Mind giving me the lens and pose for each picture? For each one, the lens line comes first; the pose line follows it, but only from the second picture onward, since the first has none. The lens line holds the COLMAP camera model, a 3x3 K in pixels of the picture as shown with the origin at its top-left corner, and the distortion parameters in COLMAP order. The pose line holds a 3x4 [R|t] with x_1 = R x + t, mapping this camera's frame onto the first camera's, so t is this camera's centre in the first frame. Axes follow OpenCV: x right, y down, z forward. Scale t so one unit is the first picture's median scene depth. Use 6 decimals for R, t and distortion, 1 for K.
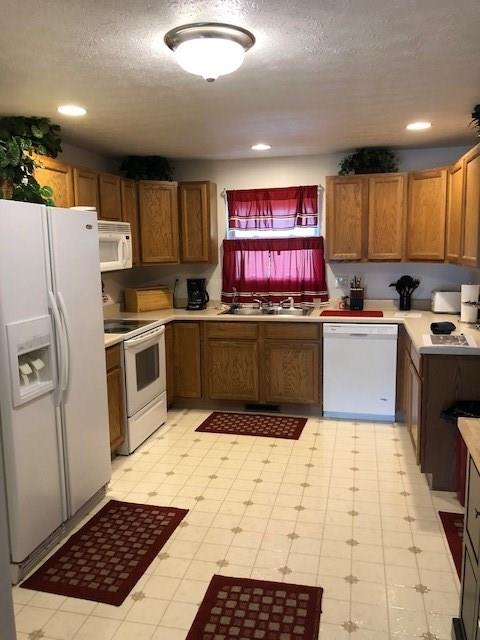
lens RADIAL K [[527.3, 0, 243.3], [0, 527.3, 322.7], [0, 0, 1]] dist [-0.002575, 0.009786]
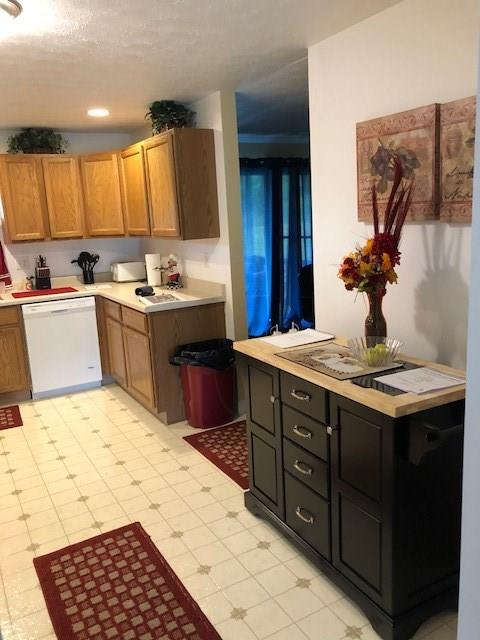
lens RADIAL K [[527.3, 0, 243.3], [0, 527.3, 322.7], [0, 0, 1]] dist [-0.002575, 0.009786]
pose [[0.723882, -0.160490, 0.670998, -0.214189], [0.141037, 0.986452, 0.083788, 0.009281], [-0.675355, 0.033983, 0.736710, -0.003699]]
